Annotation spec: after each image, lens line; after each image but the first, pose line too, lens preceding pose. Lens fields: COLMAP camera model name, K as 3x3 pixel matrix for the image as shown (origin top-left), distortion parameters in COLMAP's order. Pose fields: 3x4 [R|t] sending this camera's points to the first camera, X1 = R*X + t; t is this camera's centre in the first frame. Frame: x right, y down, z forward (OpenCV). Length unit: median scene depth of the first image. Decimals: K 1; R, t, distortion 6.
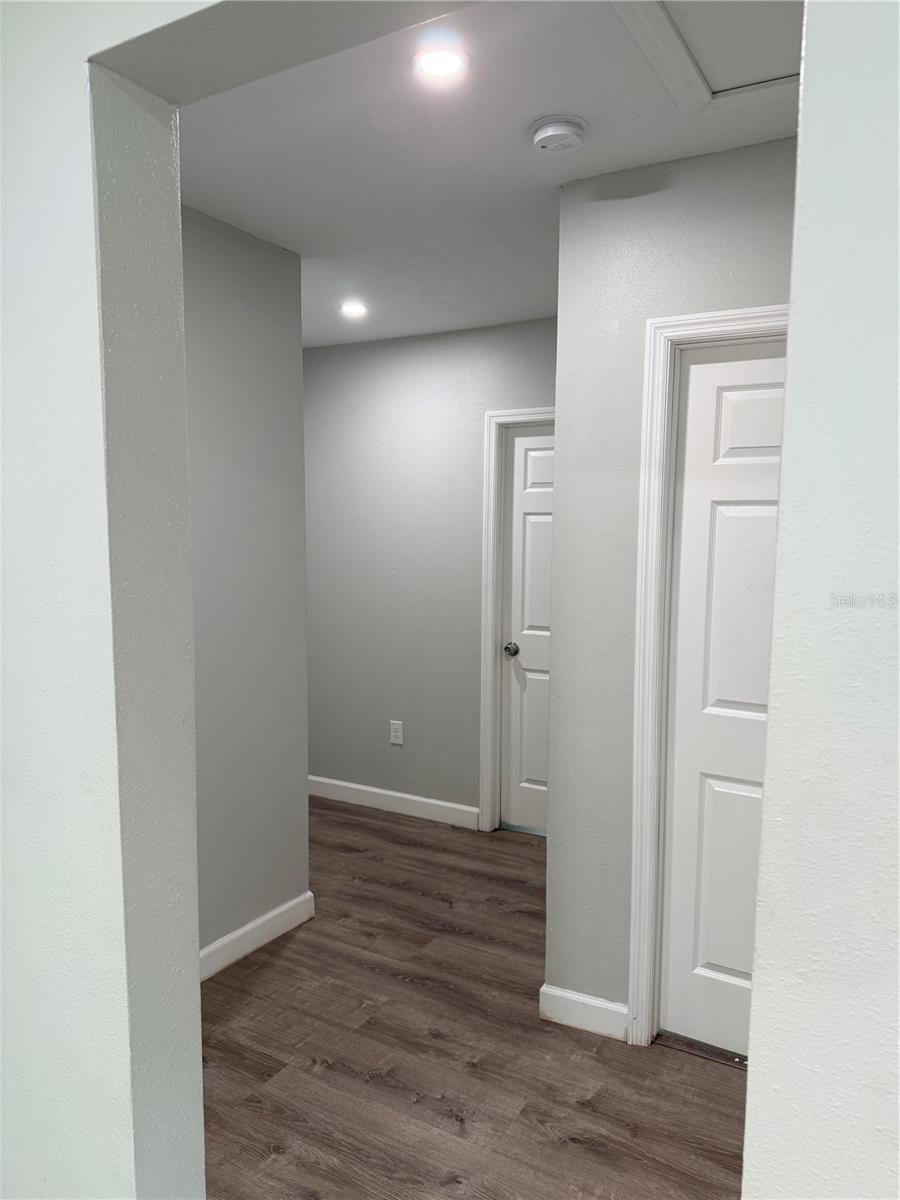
lens RADIAL K [[840.5, 0, 450.6], [0, 840.5, 608.5], [0, 0, 1]] dist [0.032112, -0.041956]
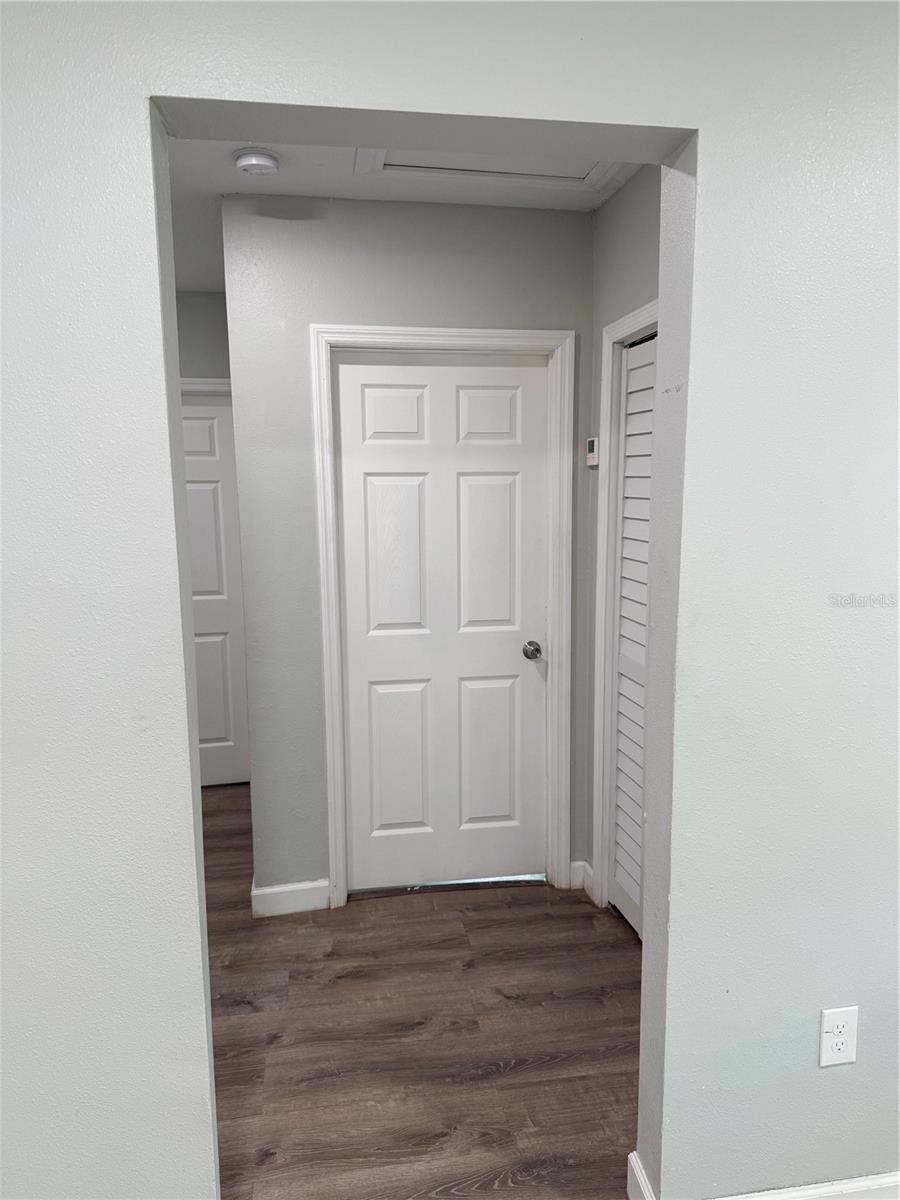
lens RADIAL K [[826.7, 0, 458.2], [0, 826.7, 600.2], [0, 0, 1]] dist [0.135931, -0.217140]
pose [[0.764812, -0.097050, 0.636902, -0.422340], [0.078183, 0.995264, 0.057772, 0.005828], [-0.639492, 0.005610, 0.768777, -0.079838]]
